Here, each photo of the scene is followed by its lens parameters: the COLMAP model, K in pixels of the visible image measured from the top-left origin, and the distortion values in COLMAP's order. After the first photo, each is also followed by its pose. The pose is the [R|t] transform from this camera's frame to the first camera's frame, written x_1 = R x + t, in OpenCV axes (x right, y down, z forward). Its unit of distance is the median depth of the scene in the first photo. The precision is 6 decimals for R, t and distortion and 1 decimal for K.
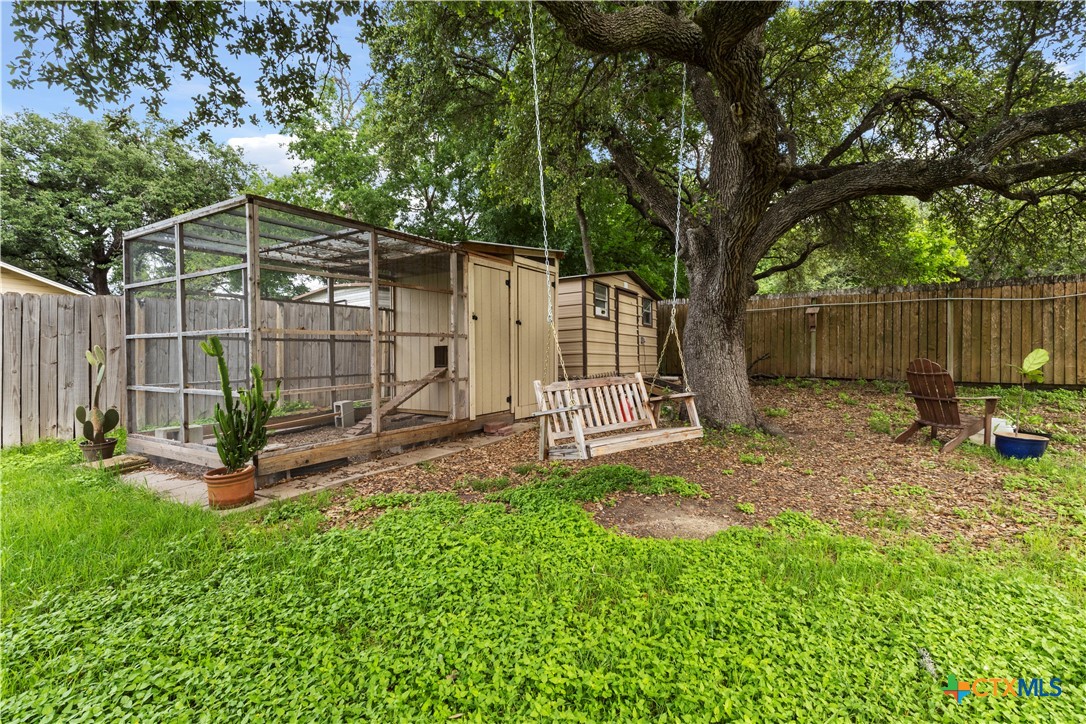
lens RADIAL K [[499.1, 0, 543.0], [0, 499.1, 362.0], [0, 0, 1]] dist [-0.001312, -0.000269]
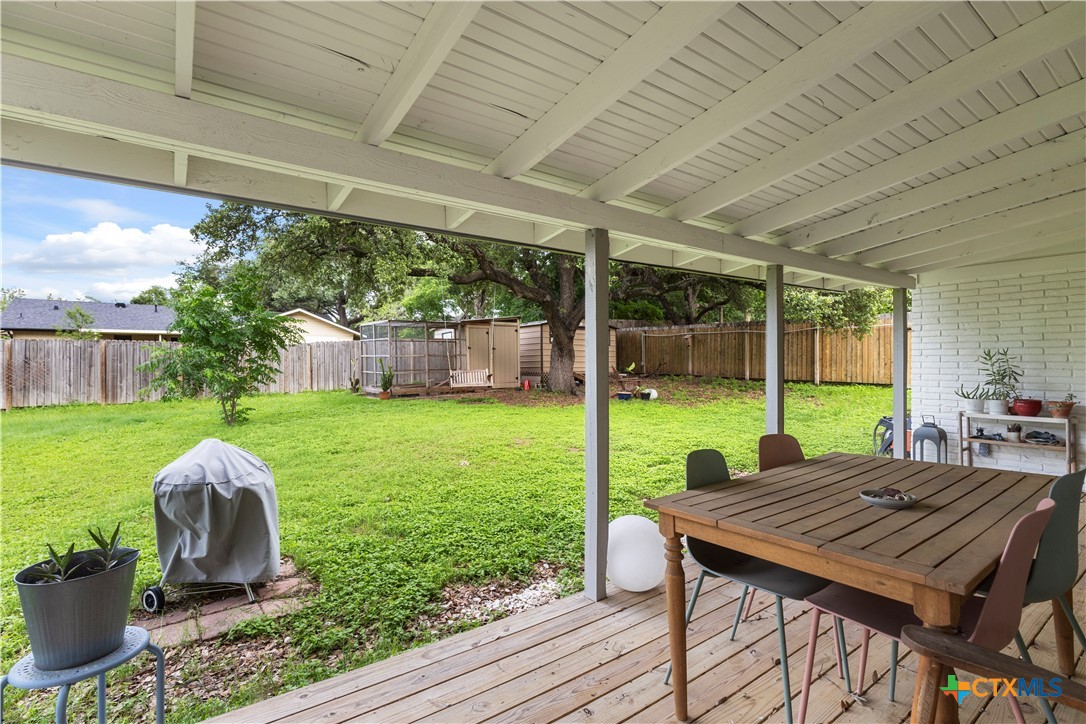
lens RADIAL K [[499.1, 0, 543.0], [0, 499.1, 362.0], [0, 0, 1]] dist [-0.001312, -0.000269]
pose [[0.945665, 0.006551, -0.325076, 1.087743], [-0.008489, 0.999954, -0.004544, -0.005401], [0.325031, 0.007056, 0.945677, -1.374494]]
